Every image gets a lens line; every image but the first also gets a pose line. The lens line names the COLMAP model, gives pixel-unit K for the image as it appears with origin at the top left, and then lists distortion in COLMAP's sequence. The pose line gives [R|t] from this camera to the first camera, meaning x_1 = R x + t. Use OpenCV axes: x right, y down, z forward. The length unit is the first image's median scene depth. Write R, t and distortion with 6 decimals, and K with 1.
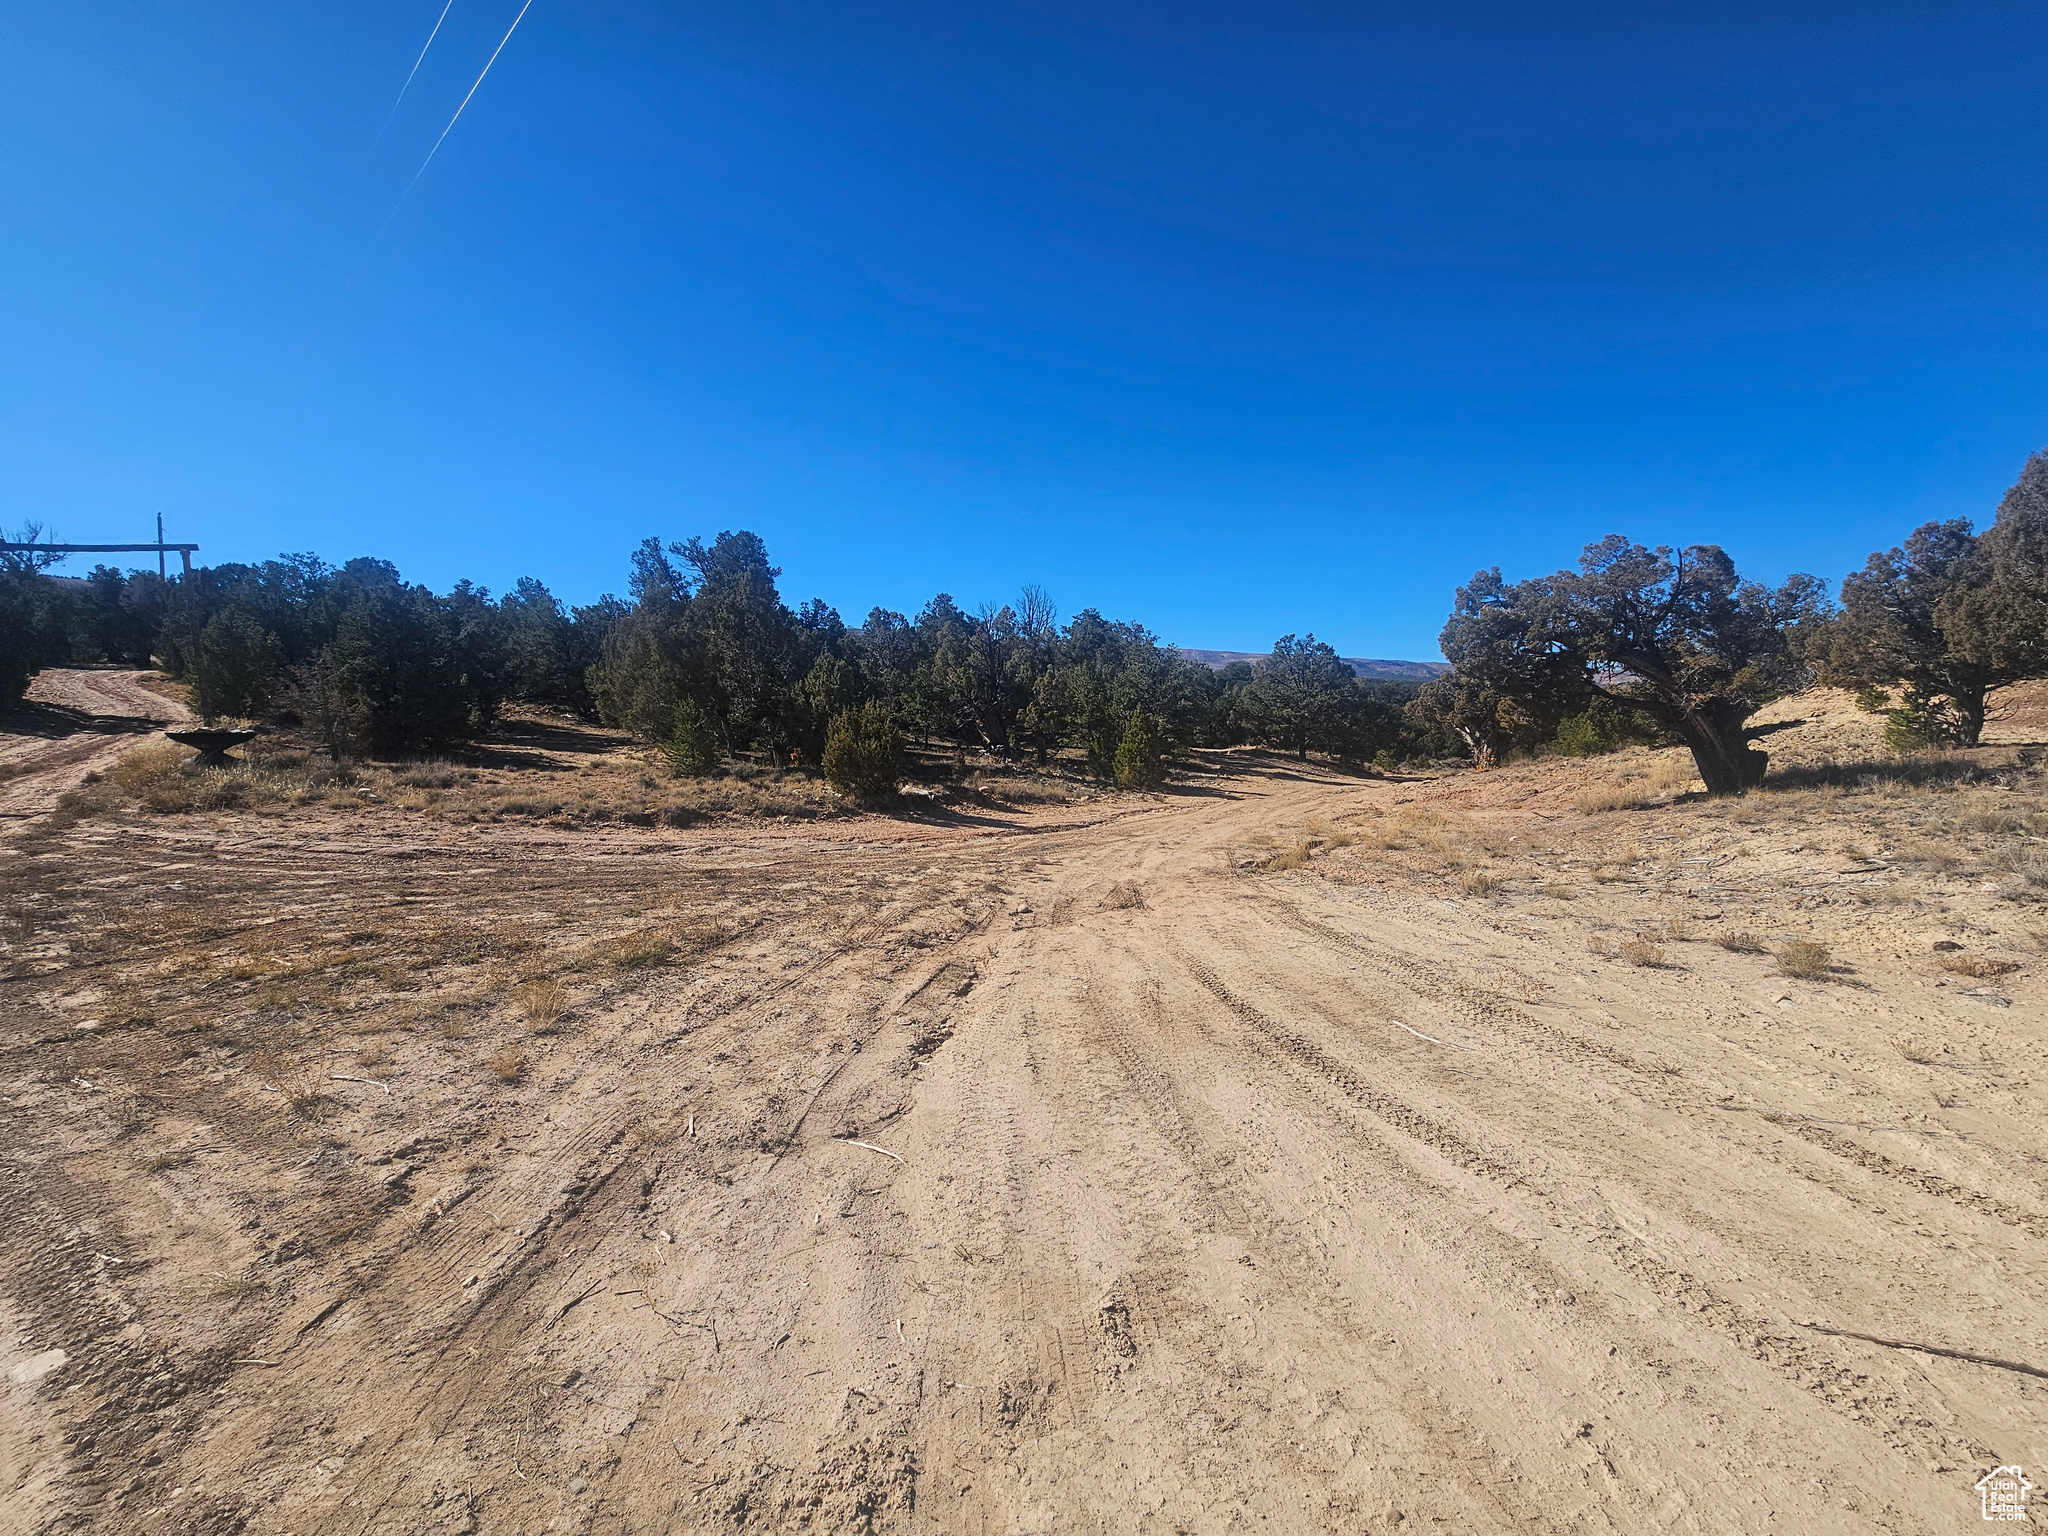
lens RADIAL K [[822.5, 0, 995.4], [0, 822.5, 764.6], [0, 0, 1]] dist [0.002797, 0.000441]
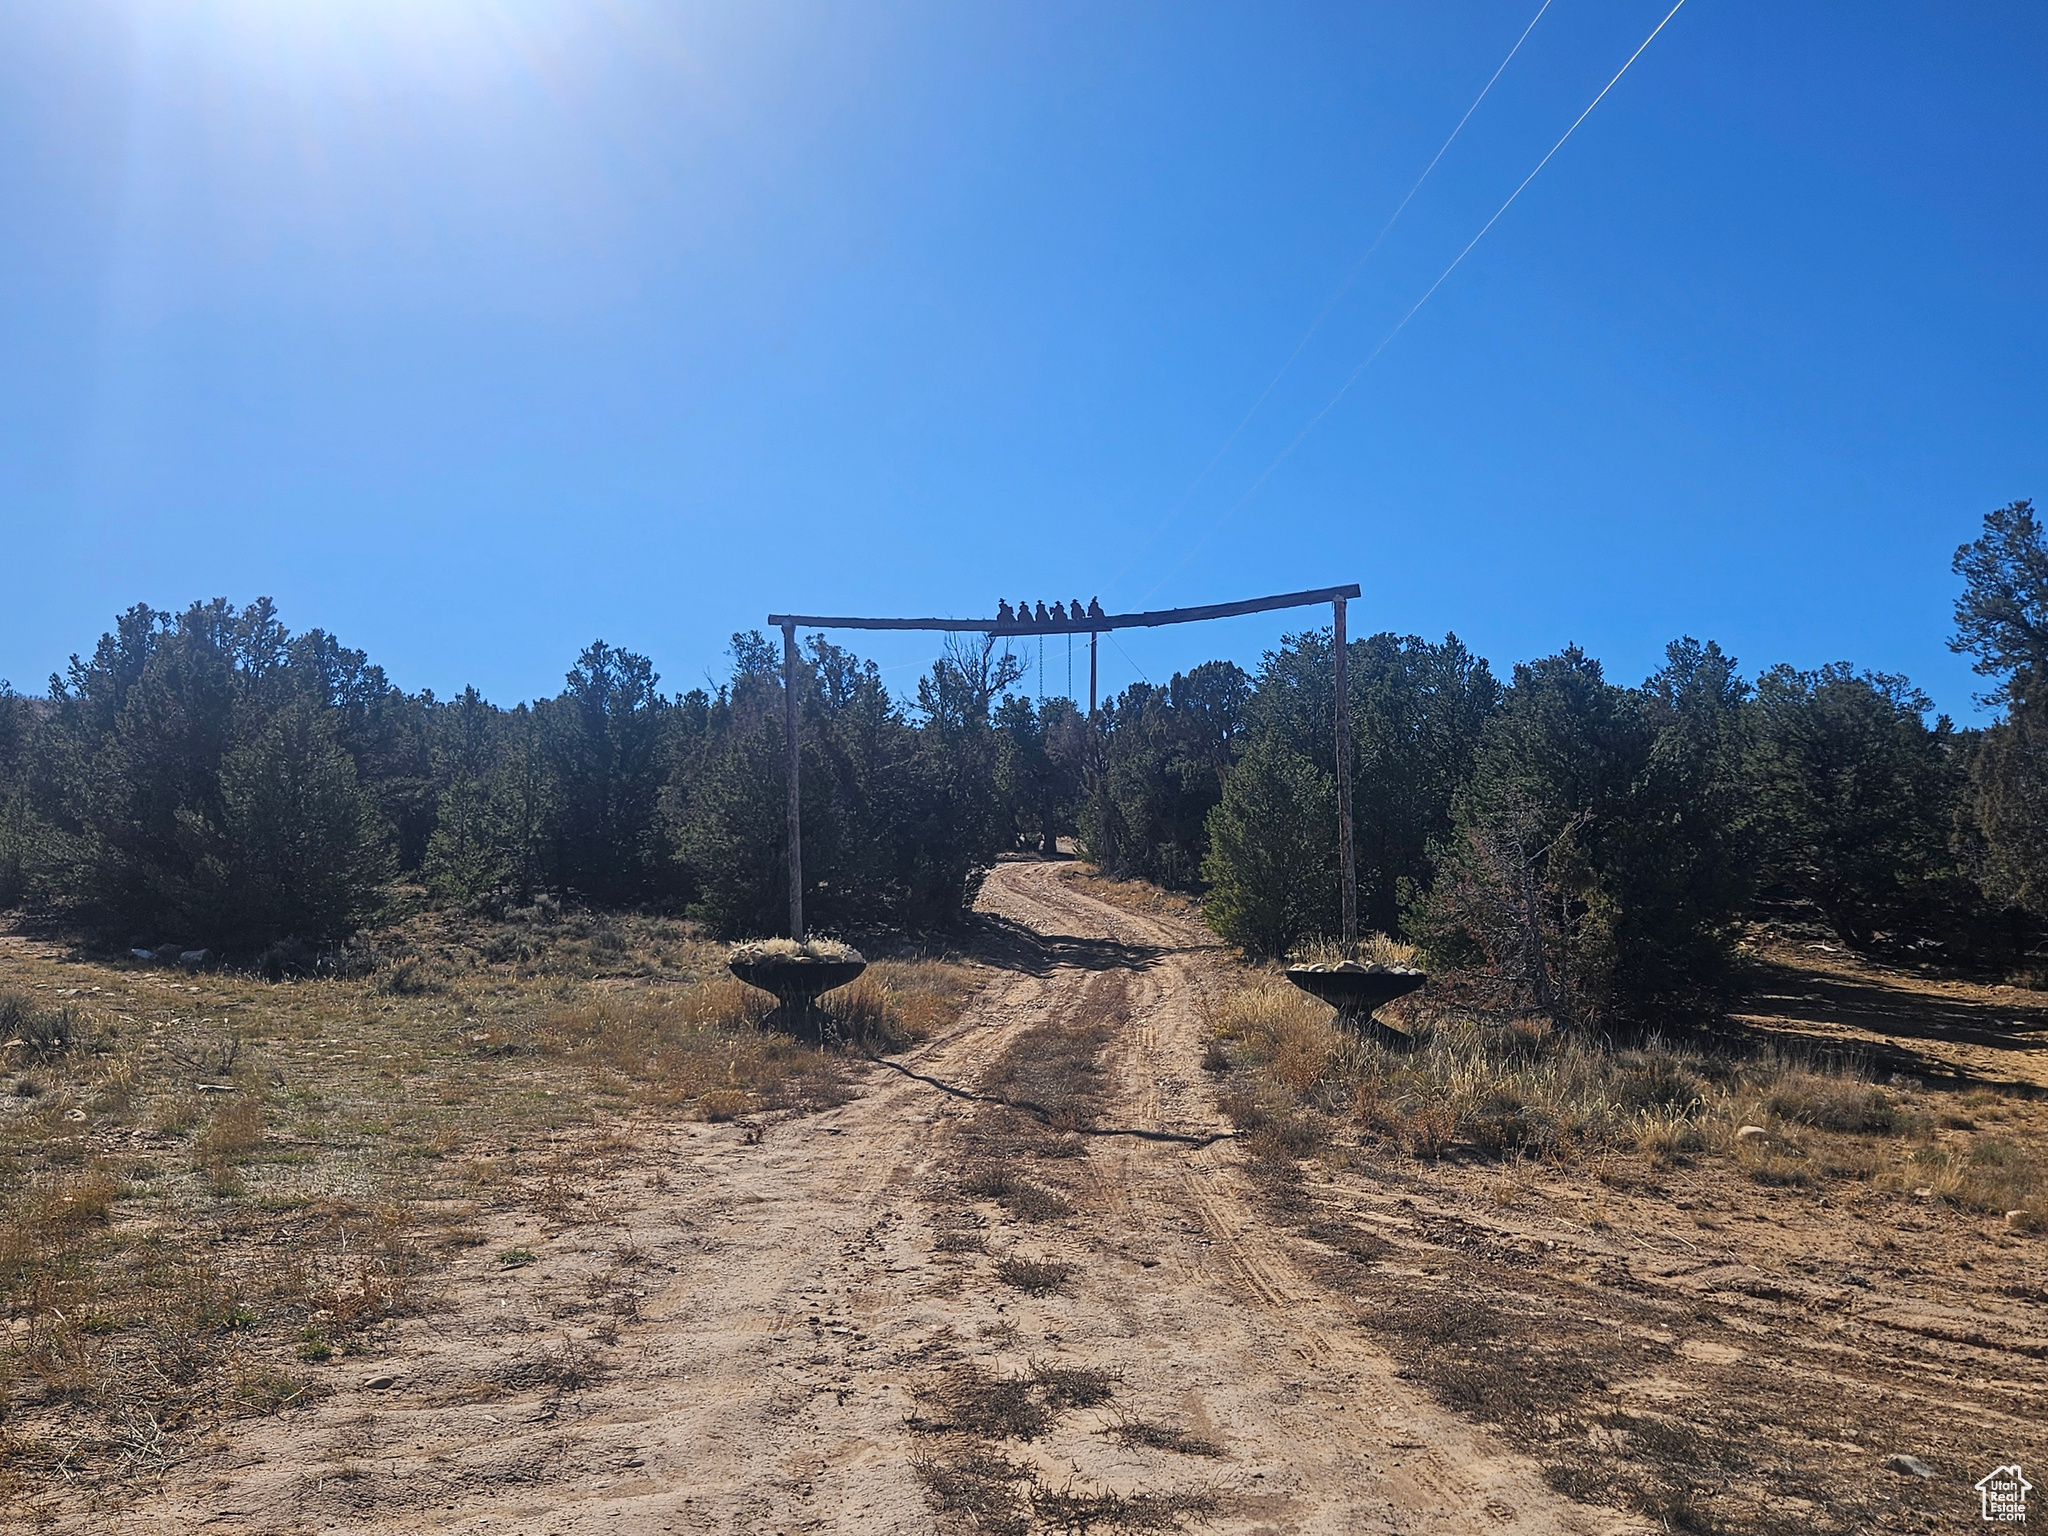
lens RADIAL K [[1857.5, 0, 1024.0], [0, 1857.5, 768.0], [0, 0, 1]] dist [0.030308, 0.005127]
pose [[0.714906, -0.055516, -0.697013, -0.239820], [-0.053701, 0.989540, -0.133894, -0.001110], [0.697155, 0.133152, 0.704447, 0.069996]]
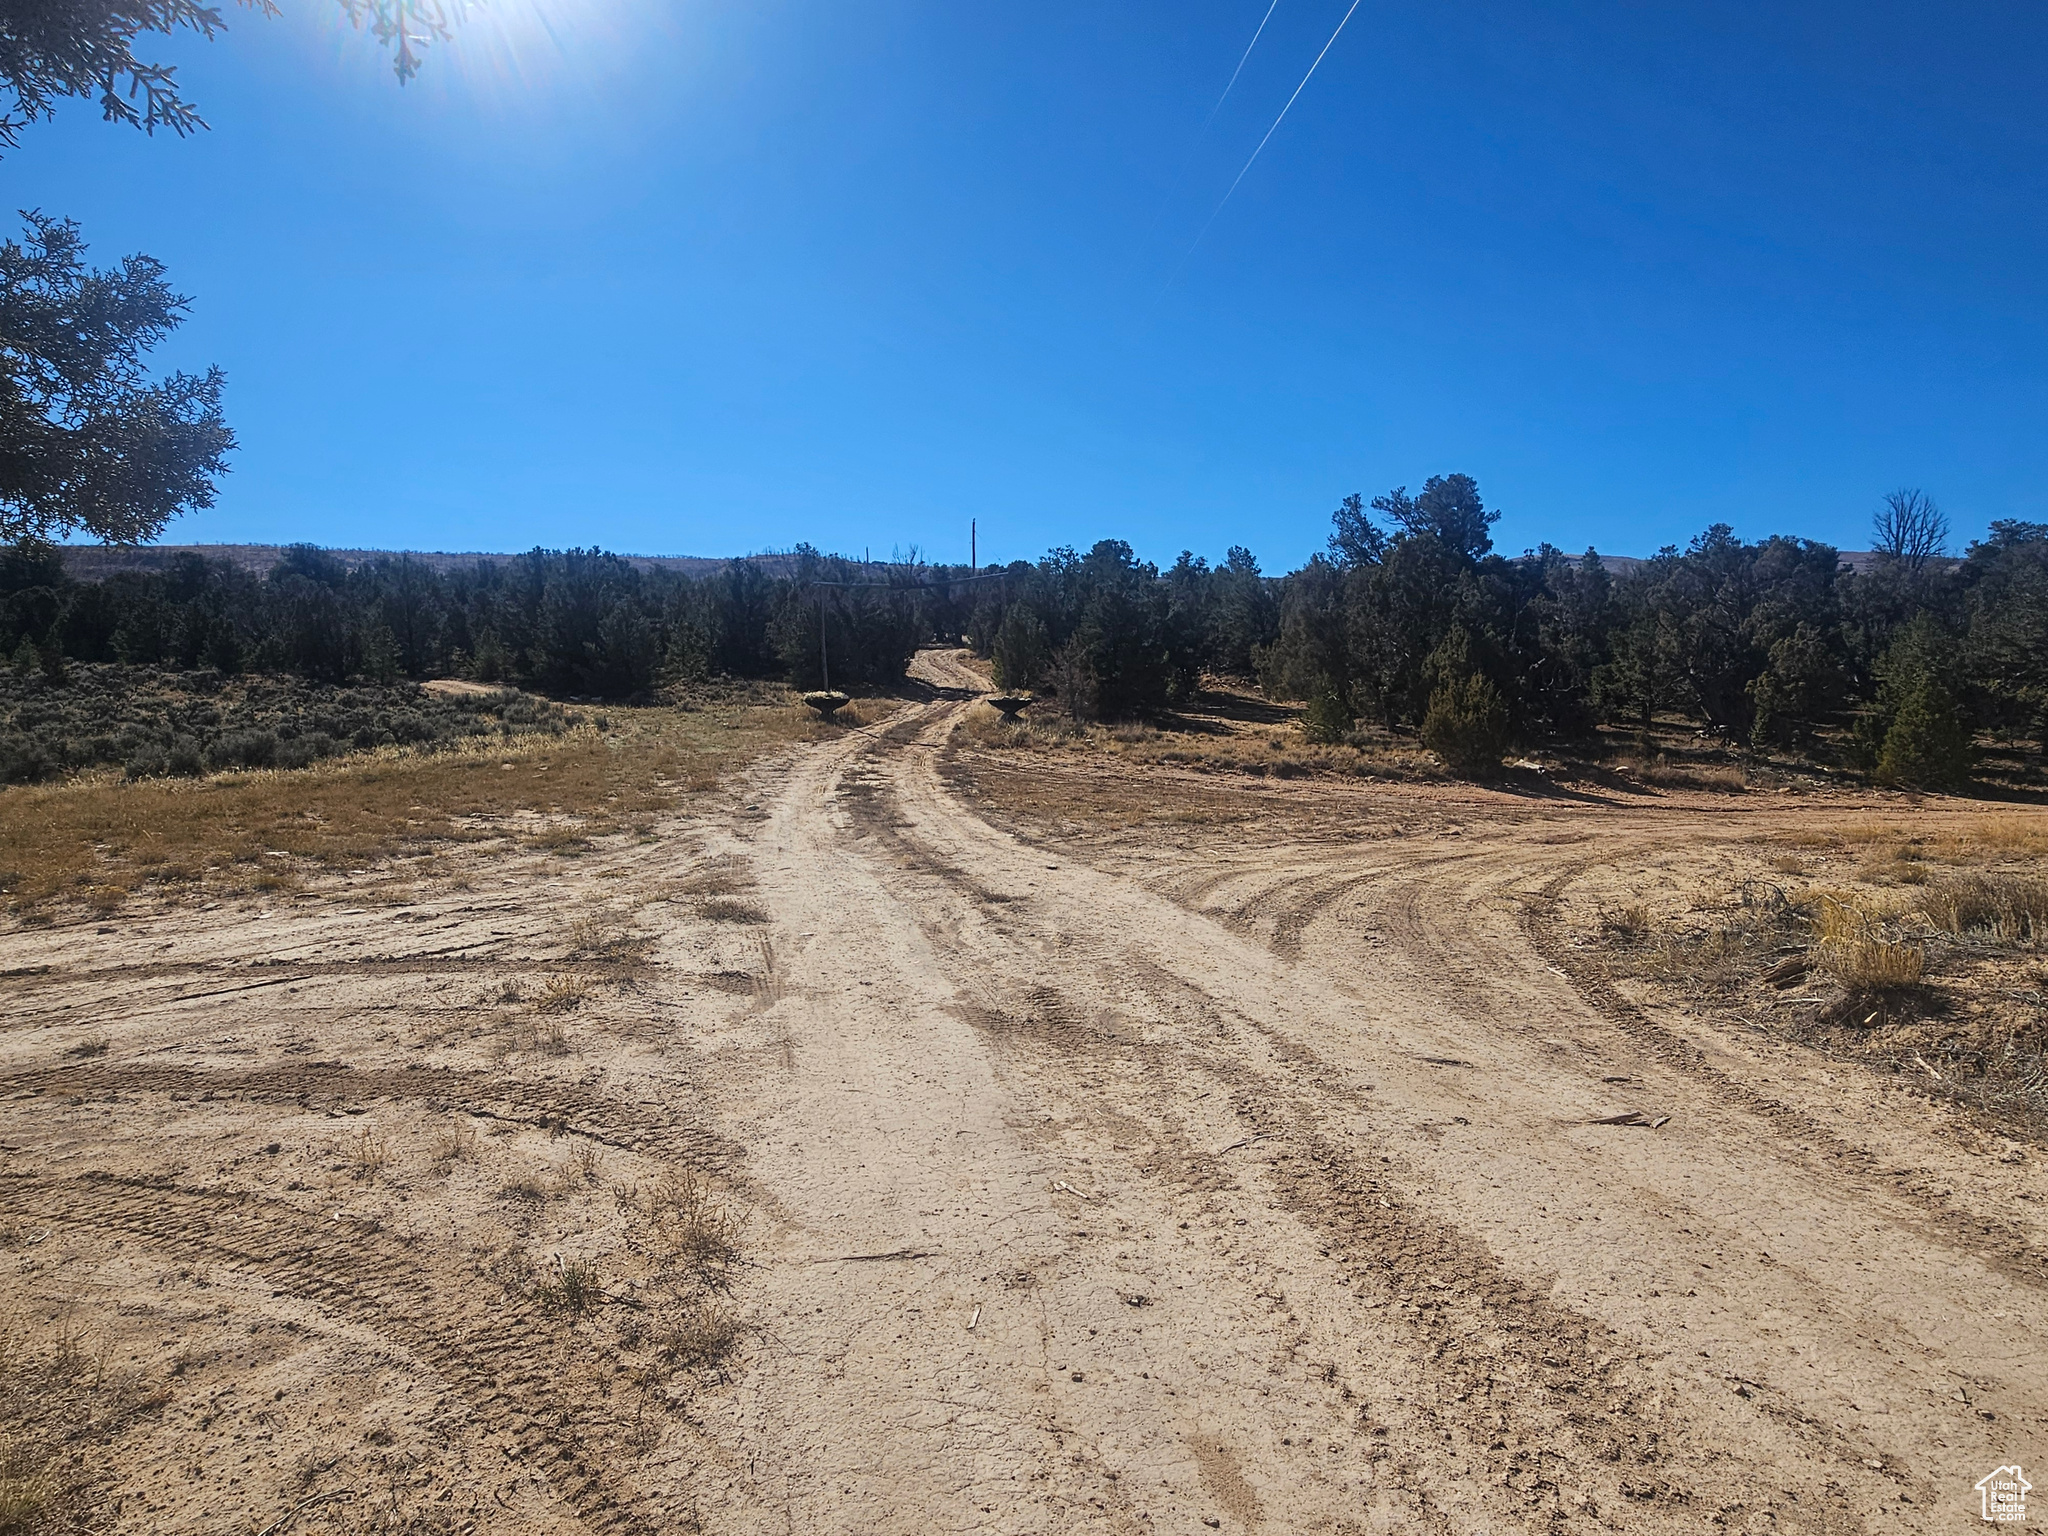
lens RADIAL K [[1104.3, 0, 1024.0], [0, 1104.3, 768.0], [0, 0, 1]] dist [0.003227, 0.000285]
pose [[0.746517, 0.050025, -0.663483, 0.266146], [-0.039567, 0.998743, 0.030784, 0.014678], [0.664189, 0.003271, 0.747558, -0.318494]]
